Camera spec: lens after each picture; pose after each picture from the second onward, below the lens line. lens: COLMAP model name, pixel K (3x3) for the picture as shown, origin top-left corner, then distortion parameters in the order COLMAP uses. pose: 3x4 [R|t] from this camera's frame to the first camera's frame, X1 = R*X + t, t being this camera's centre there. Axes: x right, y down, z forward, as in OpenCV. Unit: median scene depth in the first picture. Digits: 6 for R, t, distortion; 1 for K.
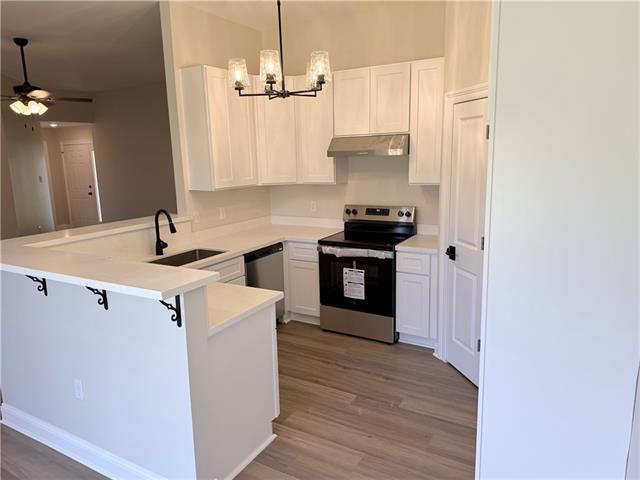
lens RADIAL K [[448.6, 0, 313.7], [0, 448.6, 241.6], [0, 0, 1]] dist [0.054897, -0.060175]
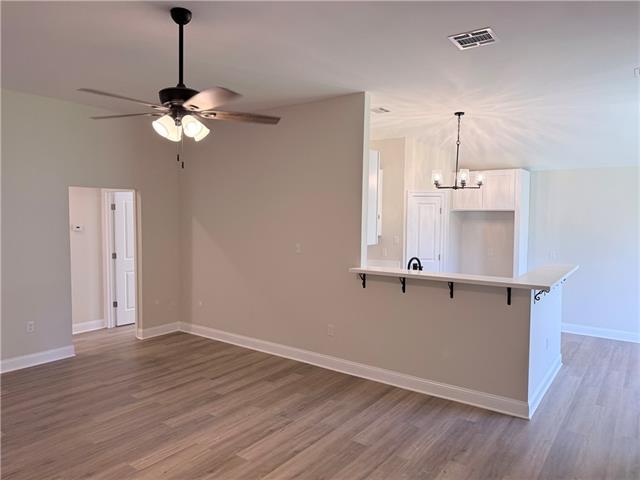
lens RADIAL K [[448.6, 0, 318.9], [0, 448.6, 237.5], [0, 0, 1]] dist [0.054897, -0.060175]
pose [[0.104594, -0.020553, 0.994303, -1.507814], [0.182149, 0.983270, 0.001164, -0.161842], [-0.977692, 0.180989, 0.106588, 1.022083]]
